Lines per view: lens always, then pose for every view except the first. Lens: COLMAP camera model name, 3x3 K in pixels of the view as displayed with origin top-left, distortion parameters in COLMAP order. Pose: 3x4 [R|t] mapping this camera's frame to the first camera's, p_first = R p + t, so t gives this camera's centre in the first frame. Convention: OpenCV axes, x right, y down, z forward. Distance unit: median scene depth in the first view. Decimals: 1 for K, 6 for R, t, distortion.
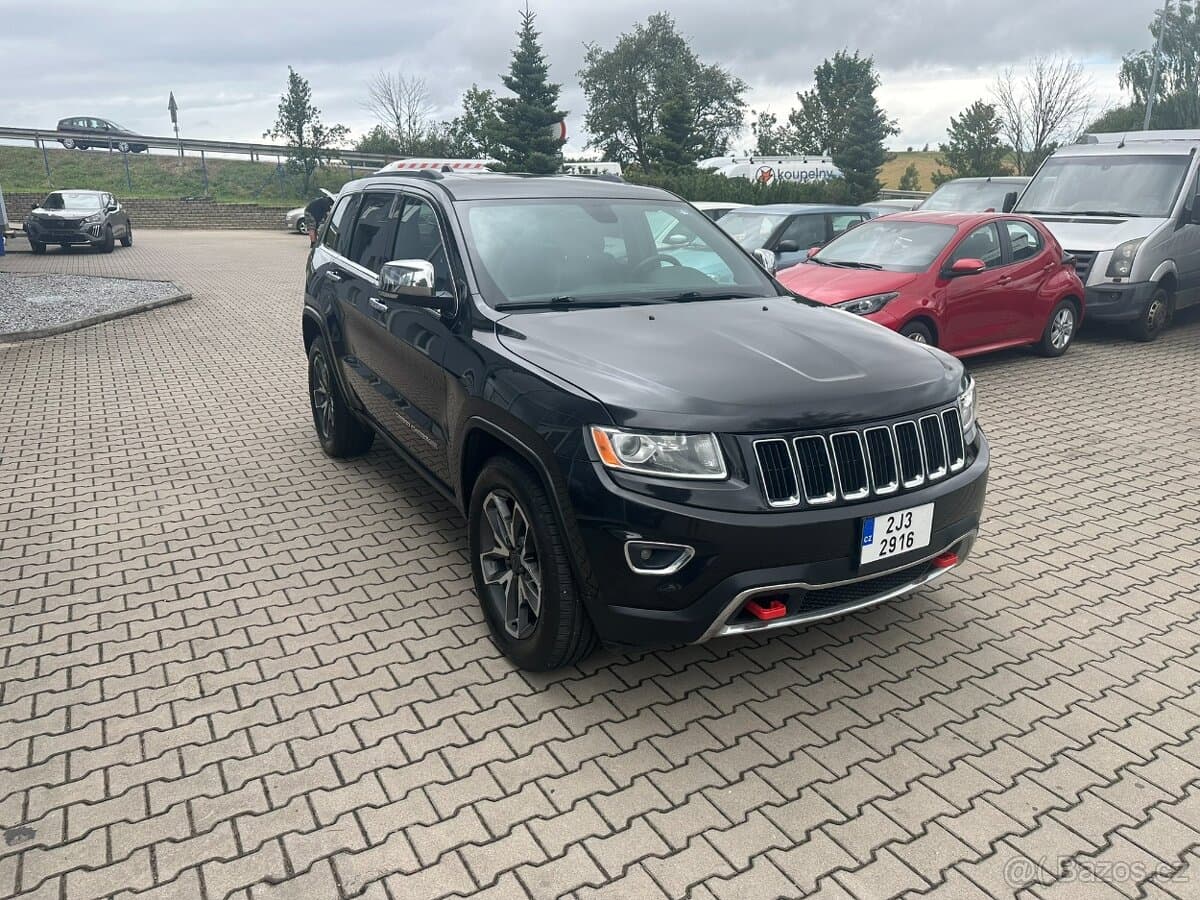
lens RADIAL K [[843.8, 0, 600.0], [0, 843.8, 450.0], [0, 0, 1]] dist [0.008384, -0.002412]
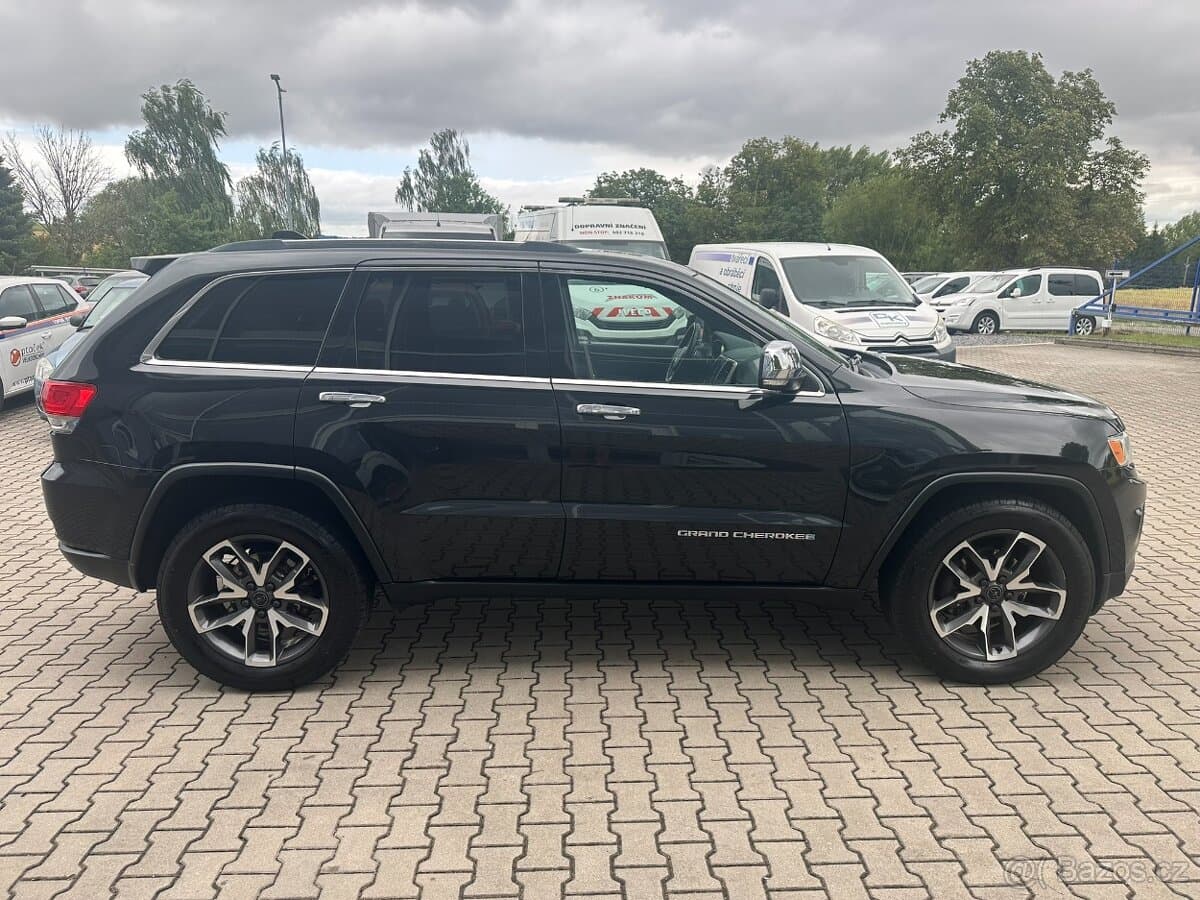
lens RADIAL K [[838.8, 0, 592.7], [0, 838.8, 463.8], [0, 0, 1]] dist [0.064003, -0.090391]
pose [[0.485672, -0.214027, 0.847535, -1.174851], [0.265912, 0.959787, 0.089996, -0.251559], [-0.832715, 0.181662, 0.523054, 0.771024]]
